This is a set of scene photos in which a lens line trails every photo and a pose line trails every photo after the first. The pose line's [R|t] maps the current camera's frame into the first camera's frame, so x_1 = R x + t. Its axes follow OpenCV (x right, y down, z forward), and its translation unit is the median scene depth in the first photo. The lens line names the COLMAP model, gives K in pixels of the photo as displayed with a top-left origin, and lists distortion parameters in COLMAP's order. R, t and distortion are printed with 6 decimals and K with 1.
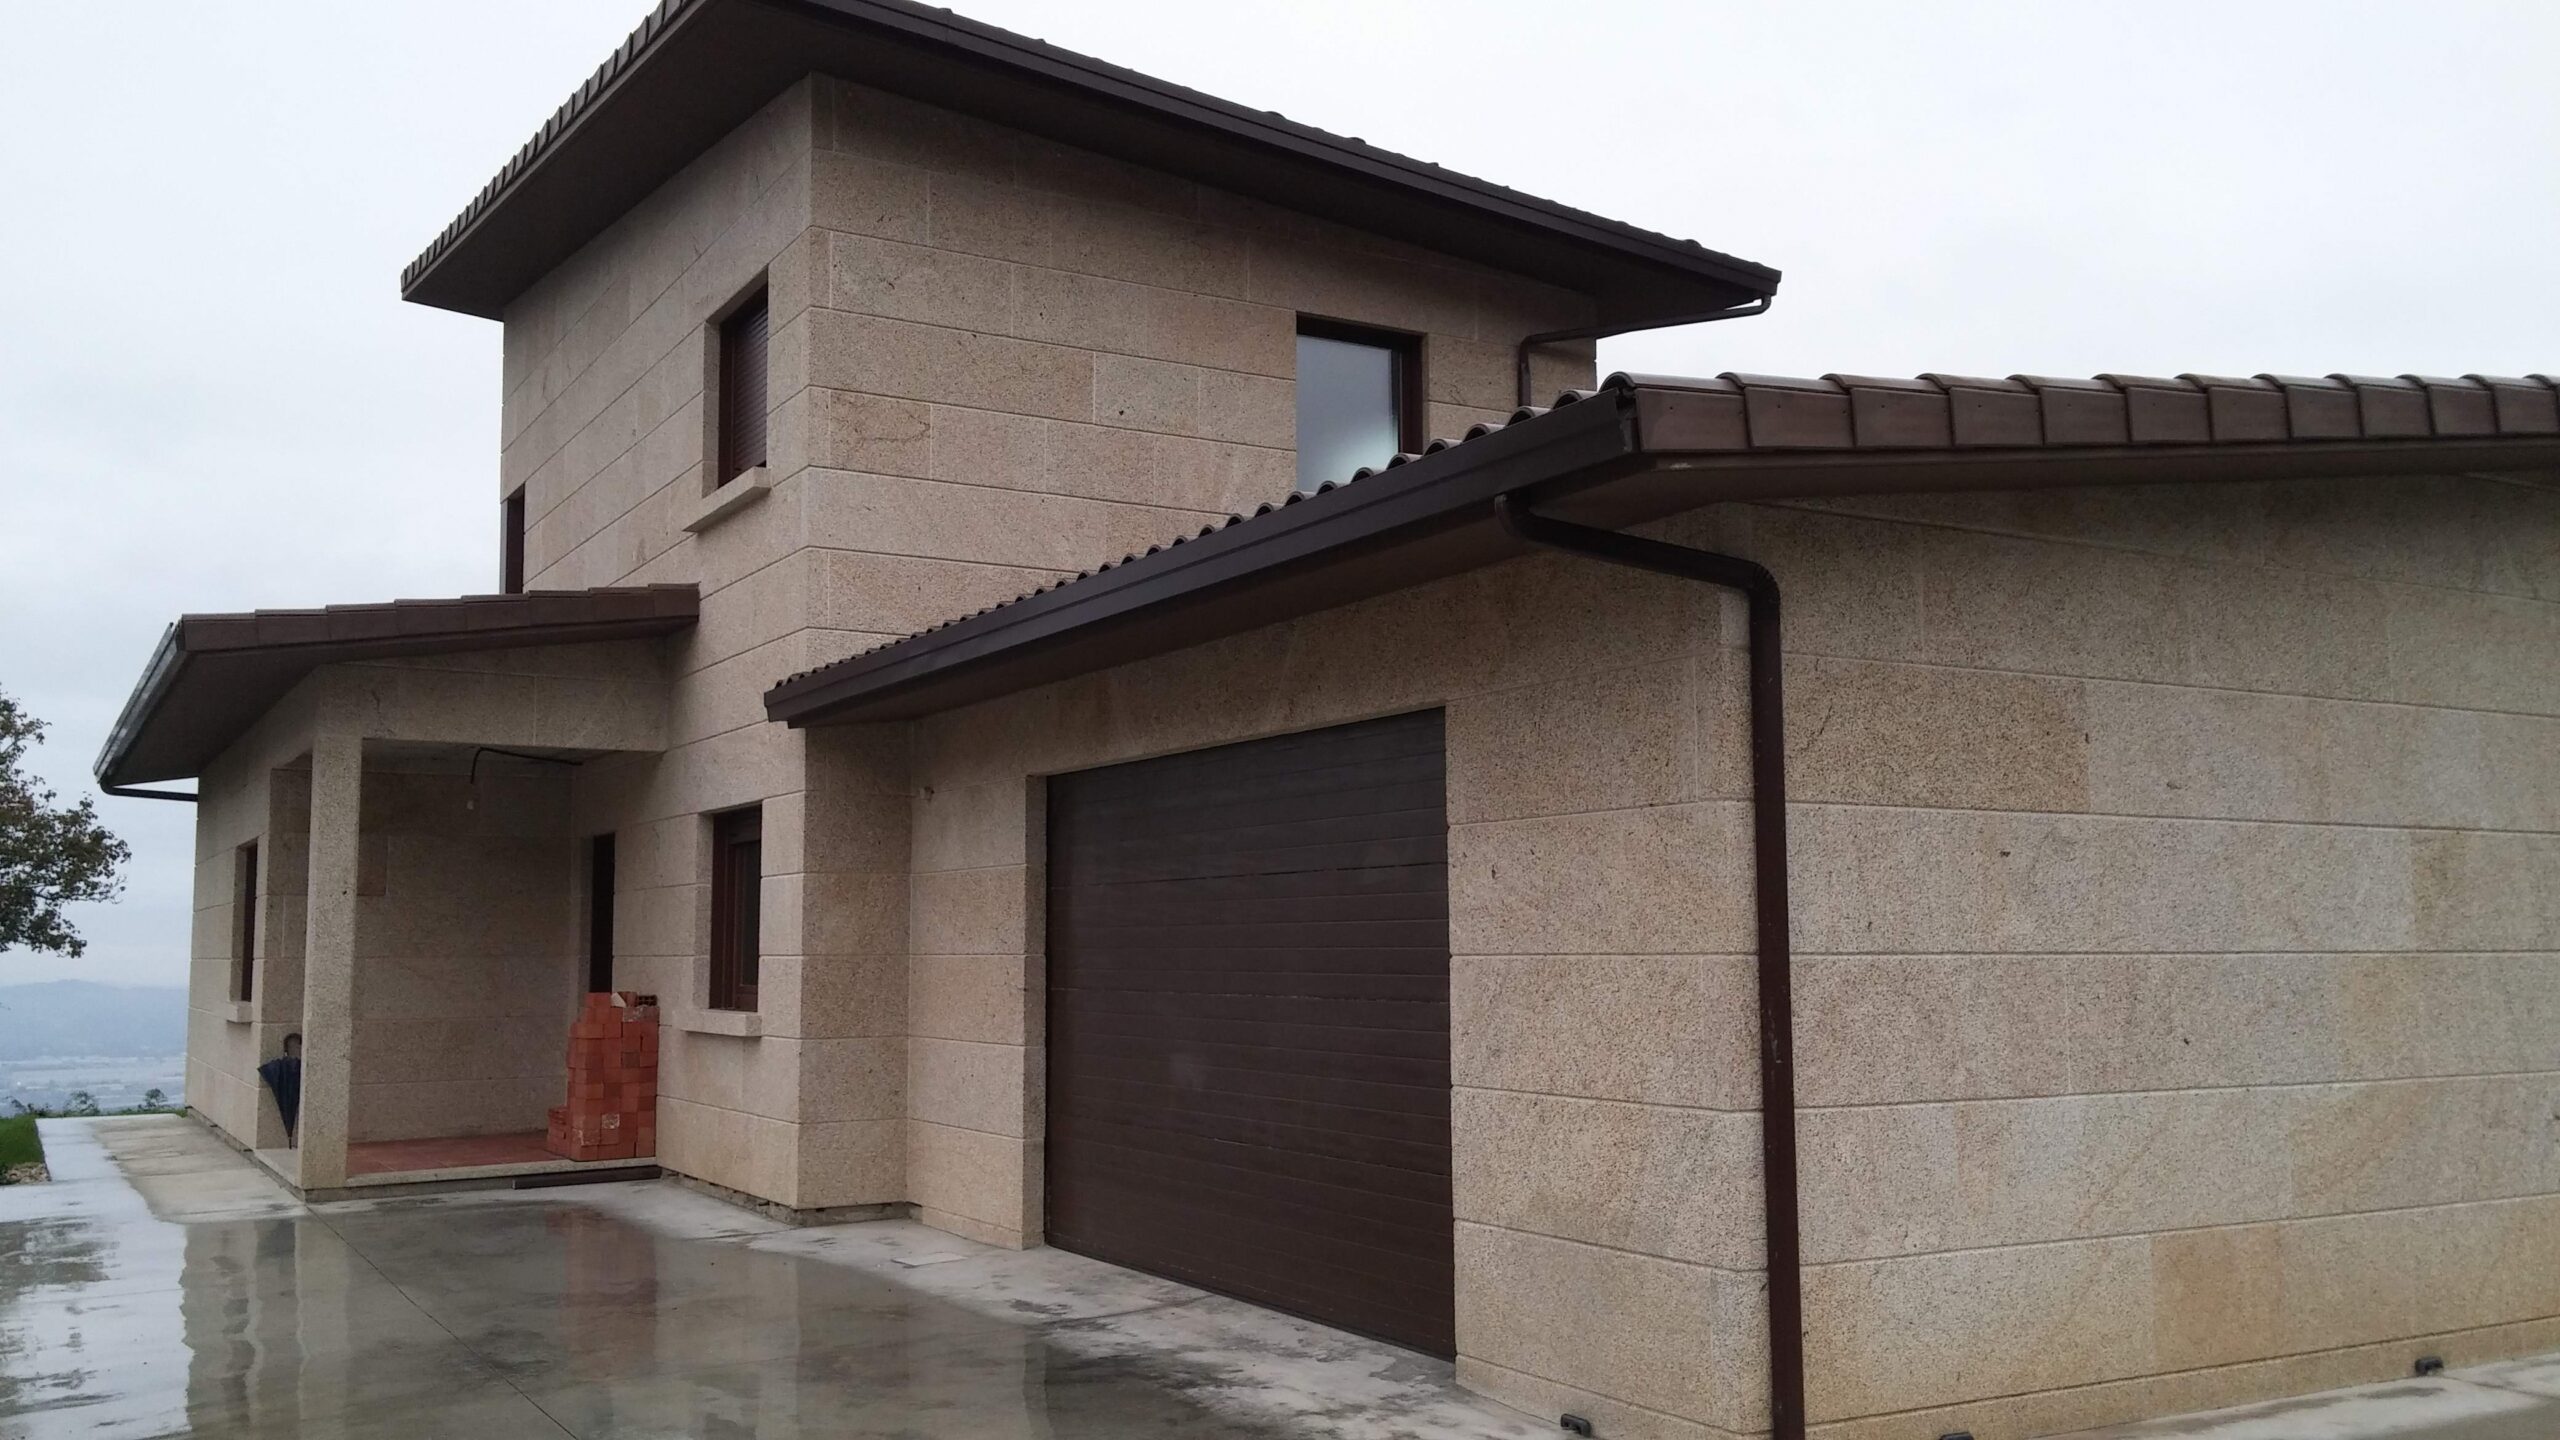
lens RADIAL K [[2160.4, 0, 1292.0], [0, 2160.4, 703.3], [0, 0, 1]] dist [0.033395, 0.002223]
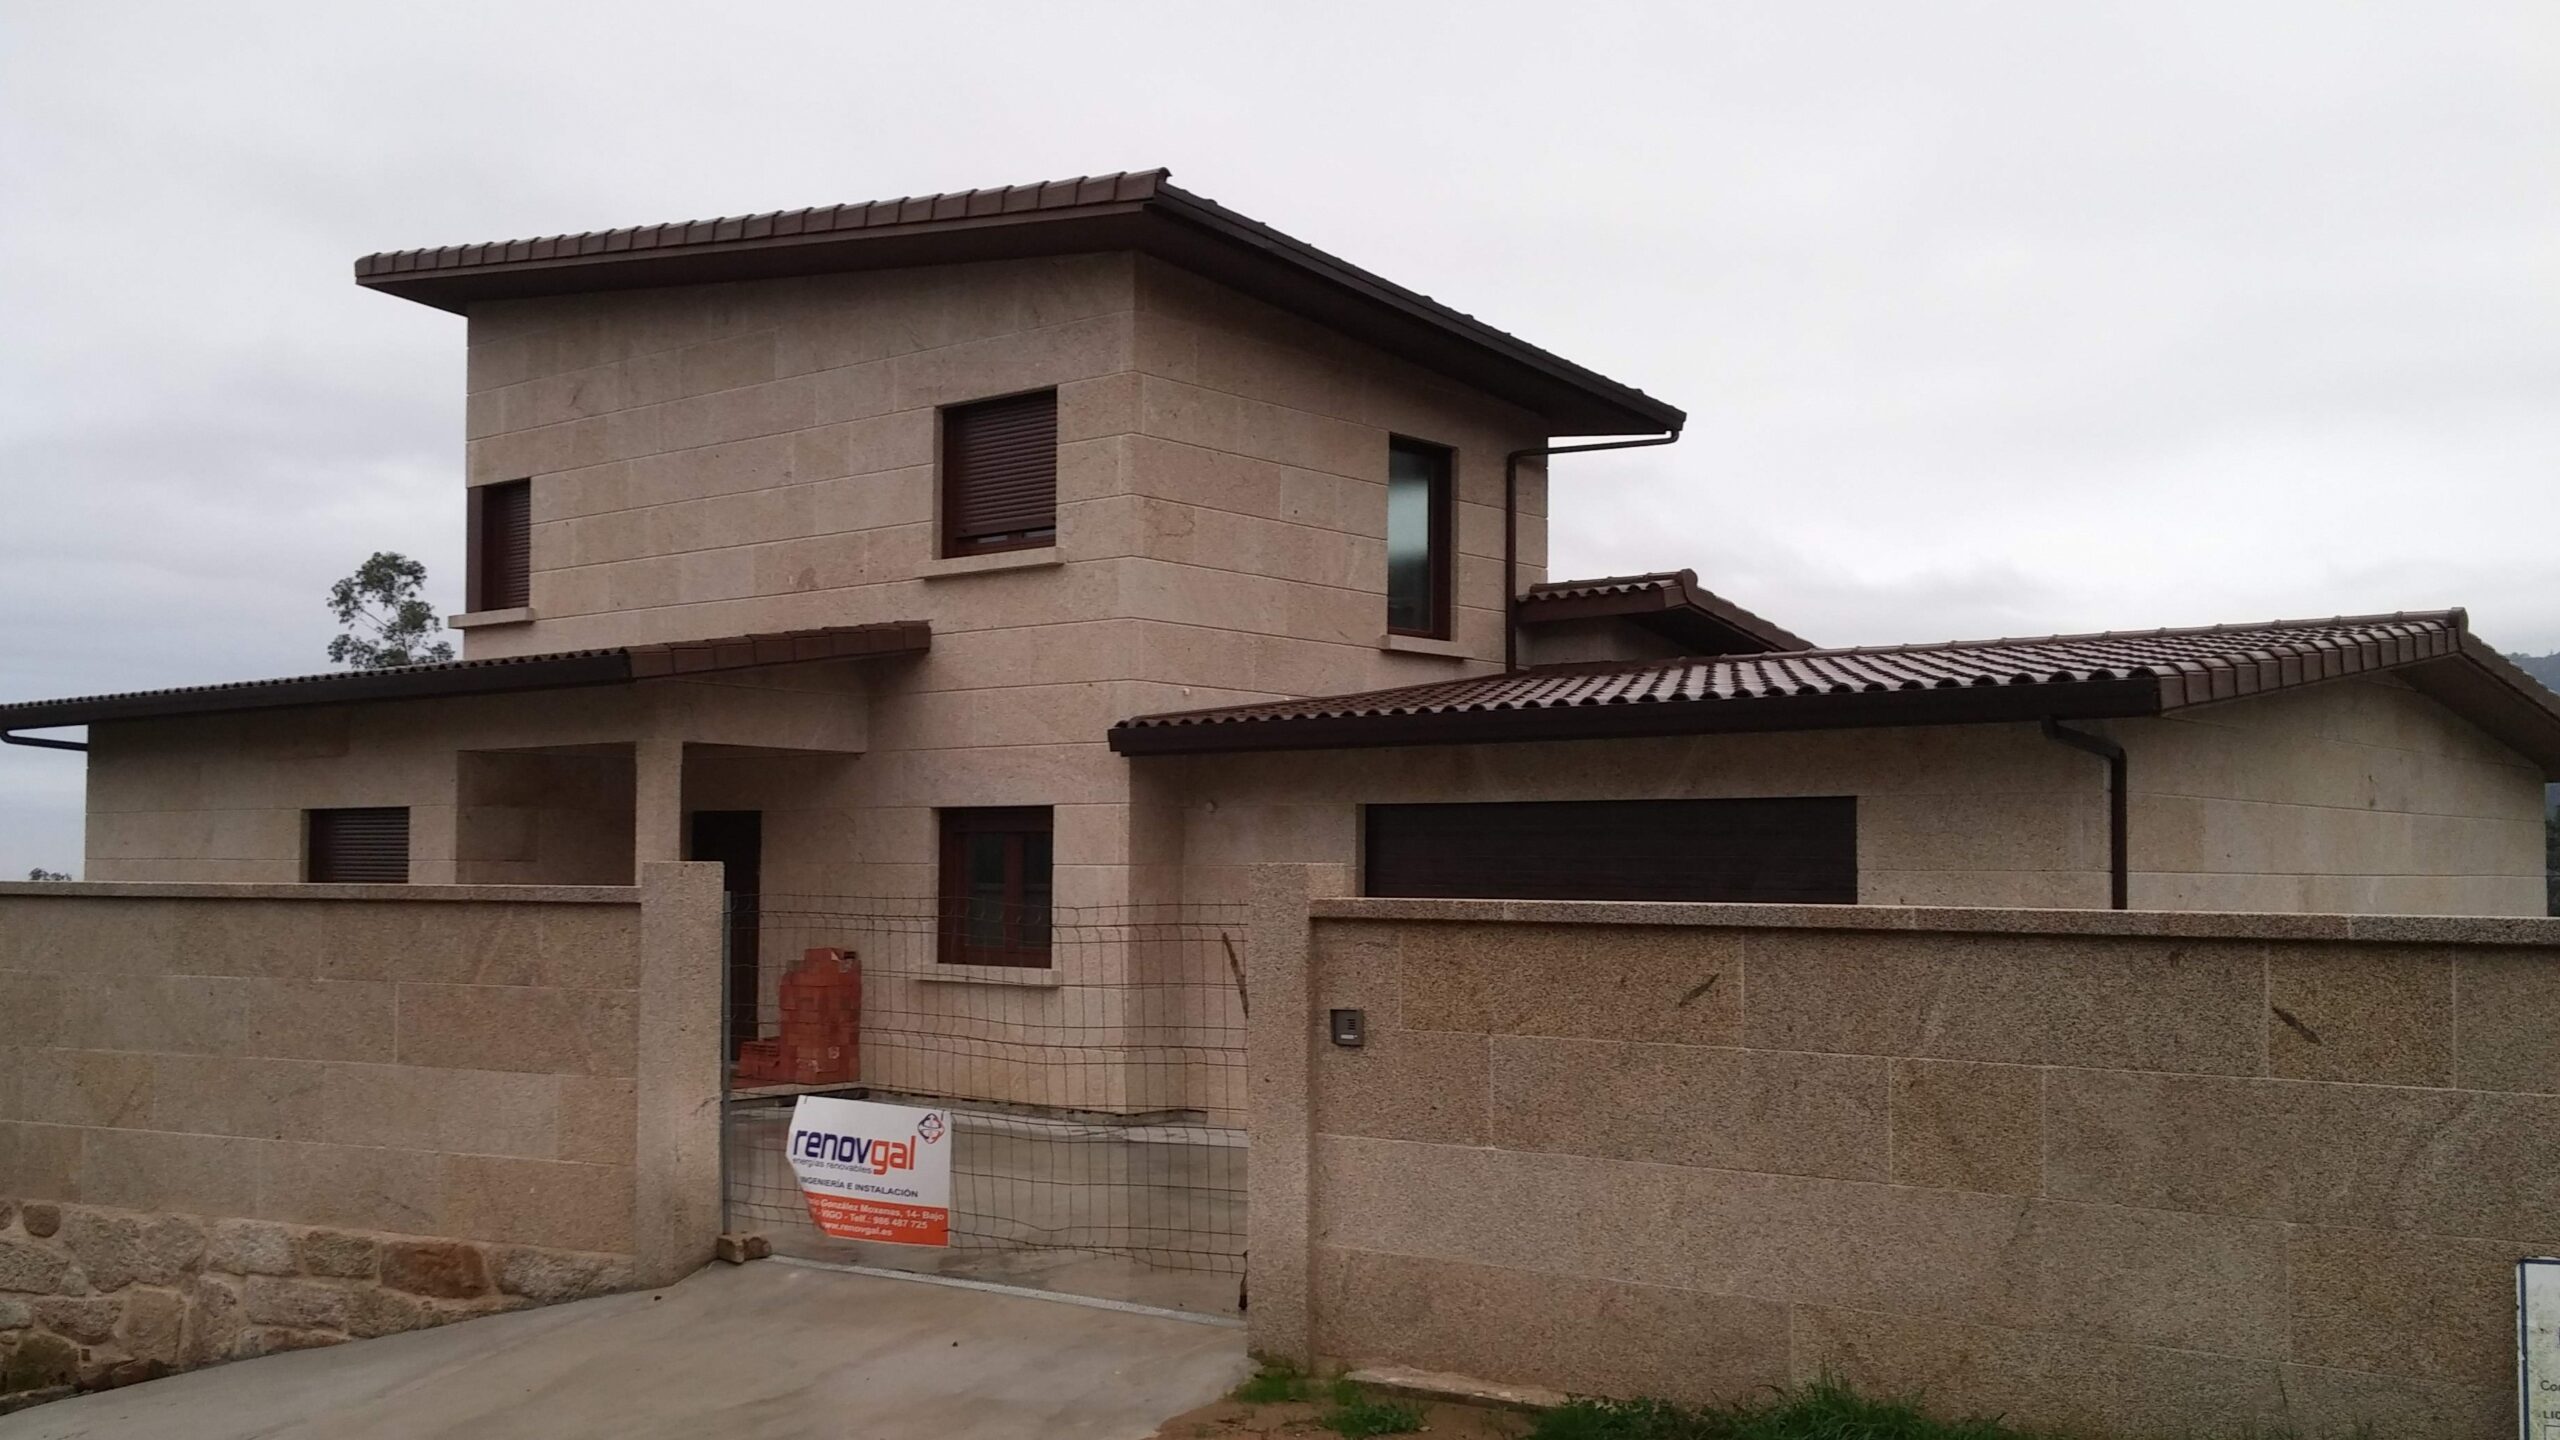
lens RADIAL K [[2202.2, 0, 1280.0], [0, 2202.2, 720.0], [0, 0, 1]] dist [0.044143, -0.008619]
pose [[0.960528, 0.034993, 0.275972, -0.454746], [-0.045590, 0.998445, 0.032077, -0.051559], [-0.274420, -0.043393, 0.960630, -0.286334]]
